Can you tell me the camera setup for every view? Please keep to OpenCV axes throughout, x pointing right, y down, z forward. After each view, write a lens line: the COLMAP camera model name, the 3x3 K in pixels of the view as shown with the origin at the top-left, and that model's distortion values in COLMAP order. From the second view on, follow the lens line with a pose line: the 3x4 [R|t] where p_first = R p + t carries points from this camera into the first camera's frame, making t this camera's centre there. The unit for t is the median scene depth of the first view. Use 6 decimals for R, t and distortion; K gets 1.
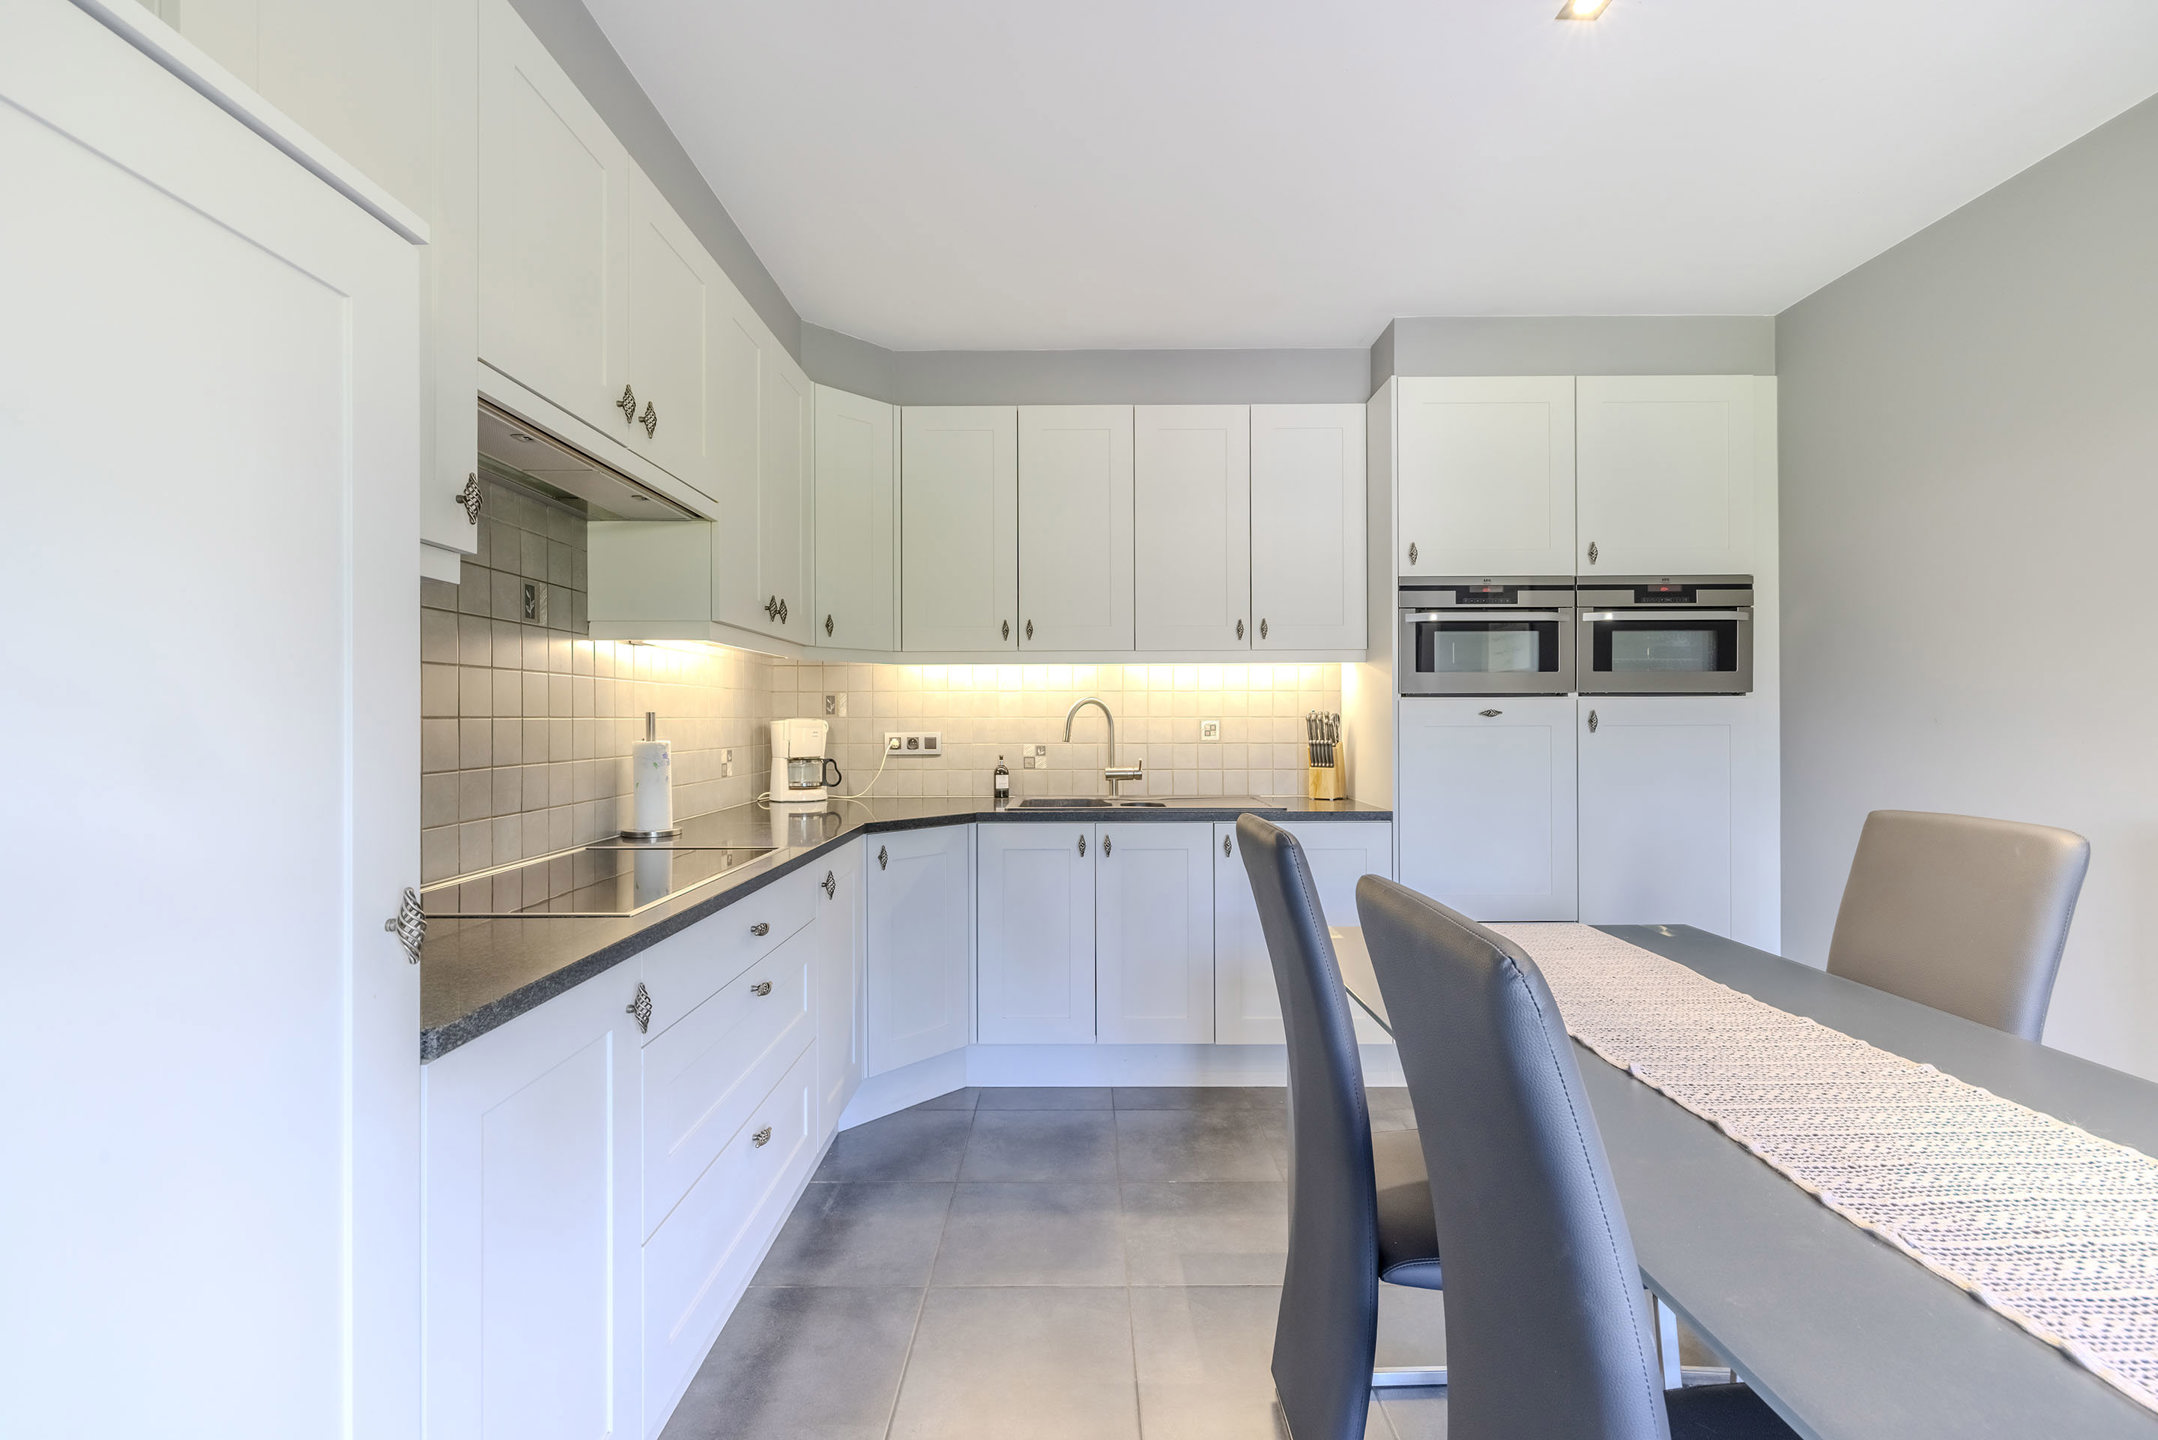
lens RADIAL K [[877.6, 0, 1076.8], [0, 877.6, 708.8], [0, 0, 1]] dist [-0.012669, 0.000030]
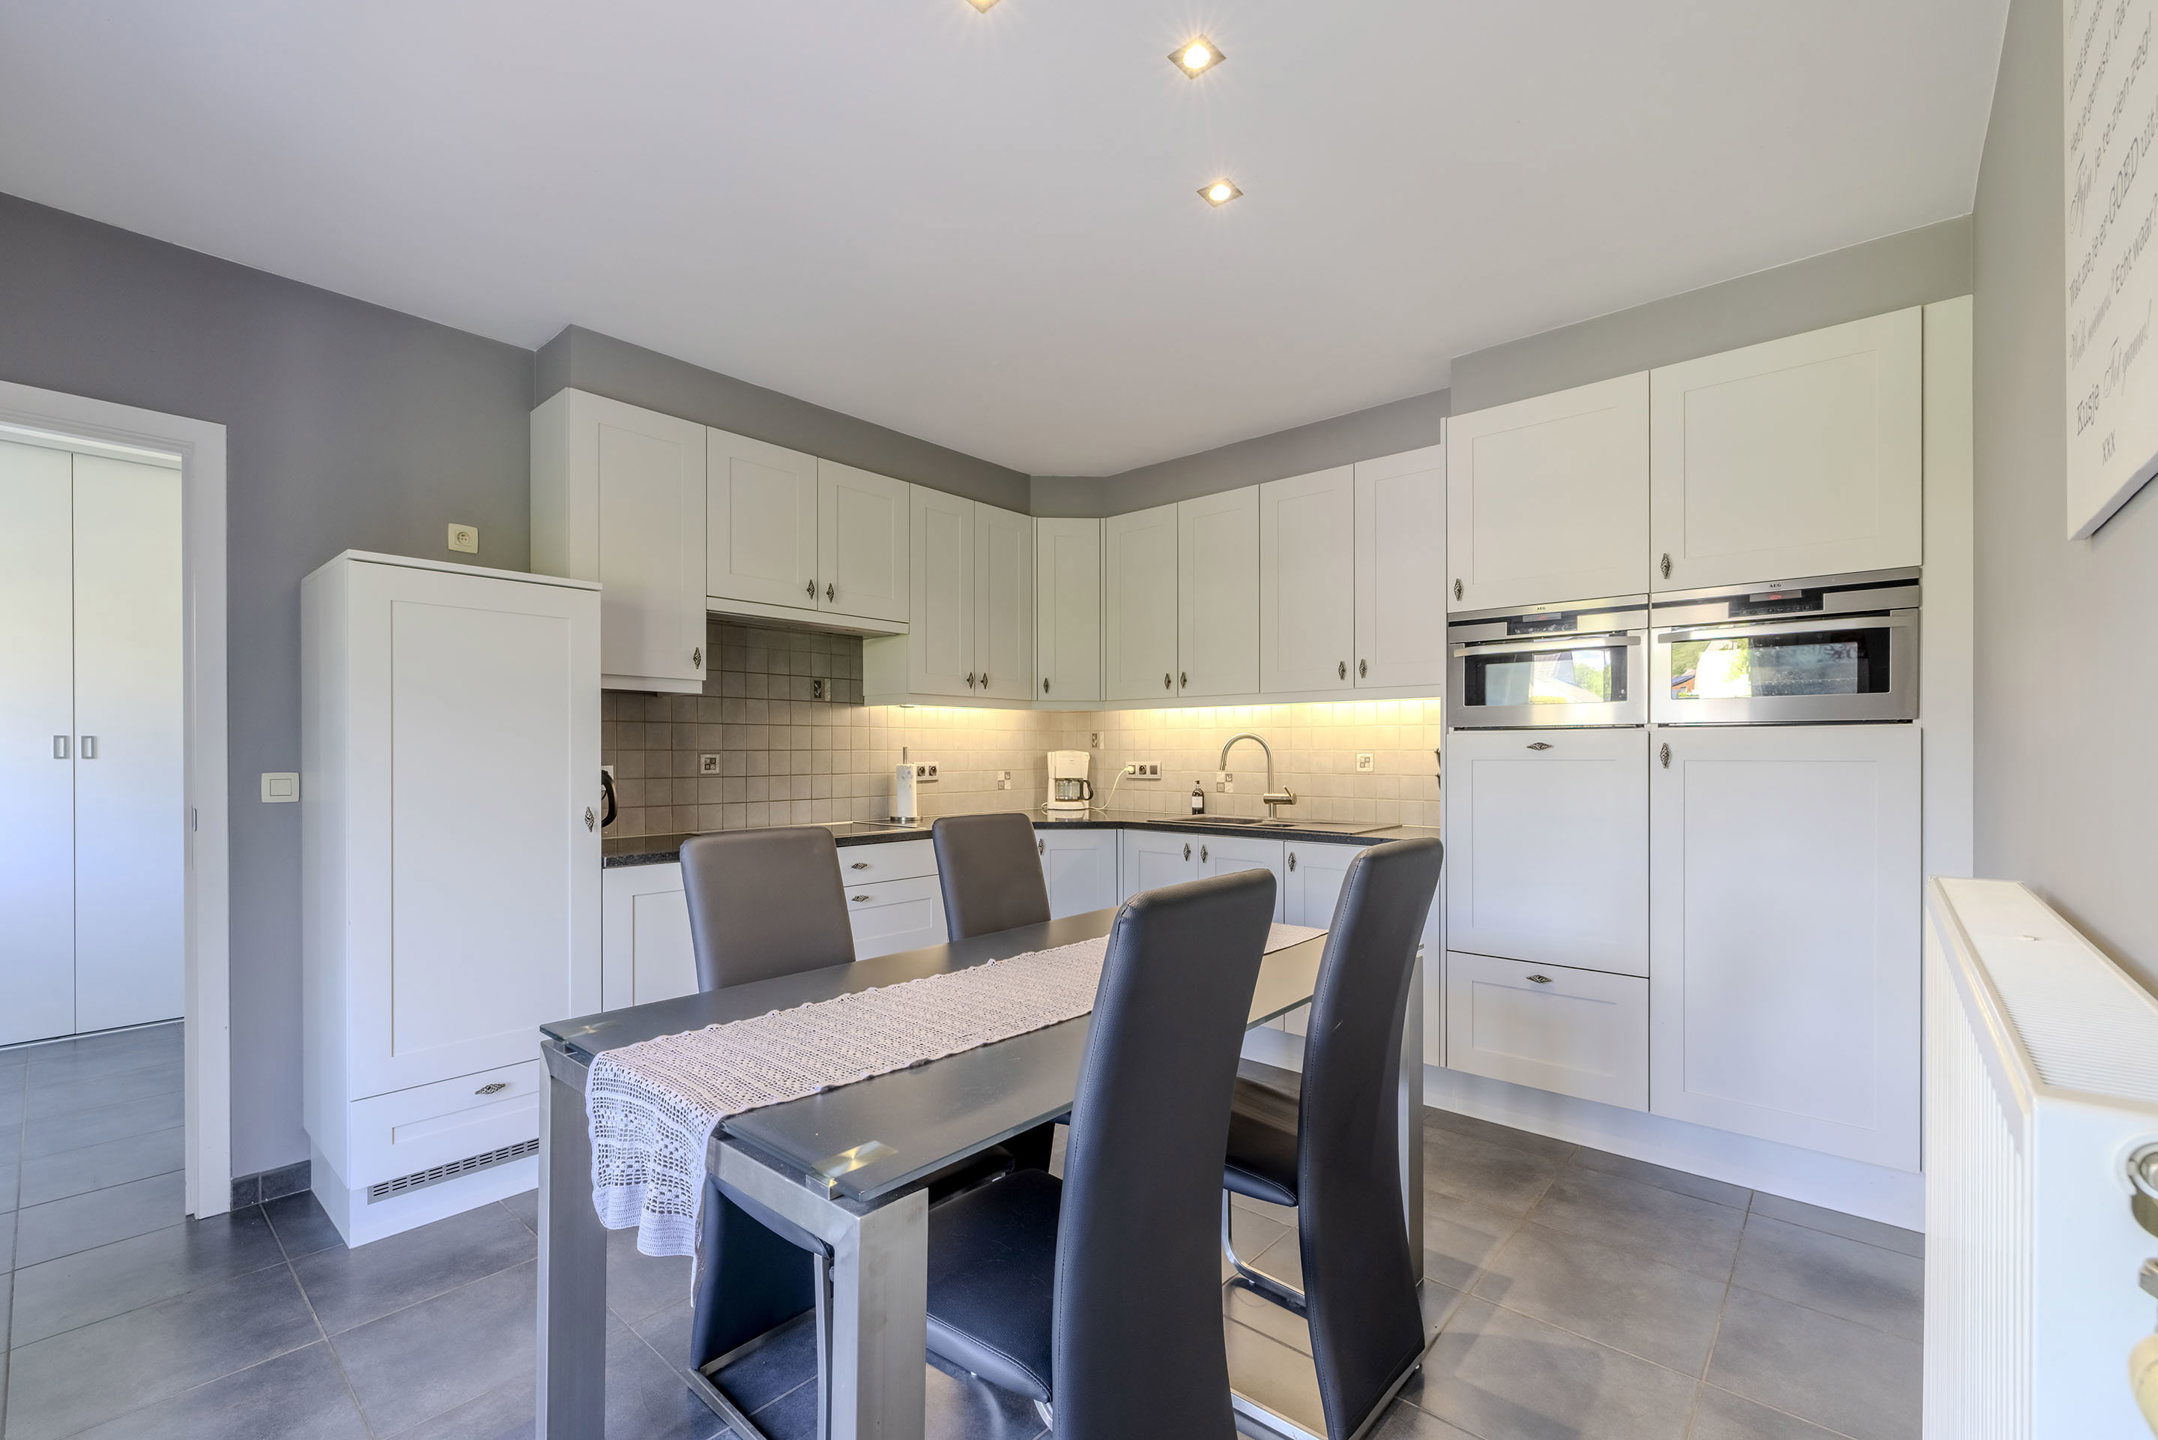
lens RADIAL K [[877.6, 0, 1104.9], [0, 877.6, 757.1], [0, 0, 1]] dist [-0.012669, 0.000030]
pose [[0.769821, 0.006532, -0.638227, 0.700984], [0.005105, 0.999853, 0.016390, -0.001553], [0.638240, -0.015875, 0.769674, -0.046973]]
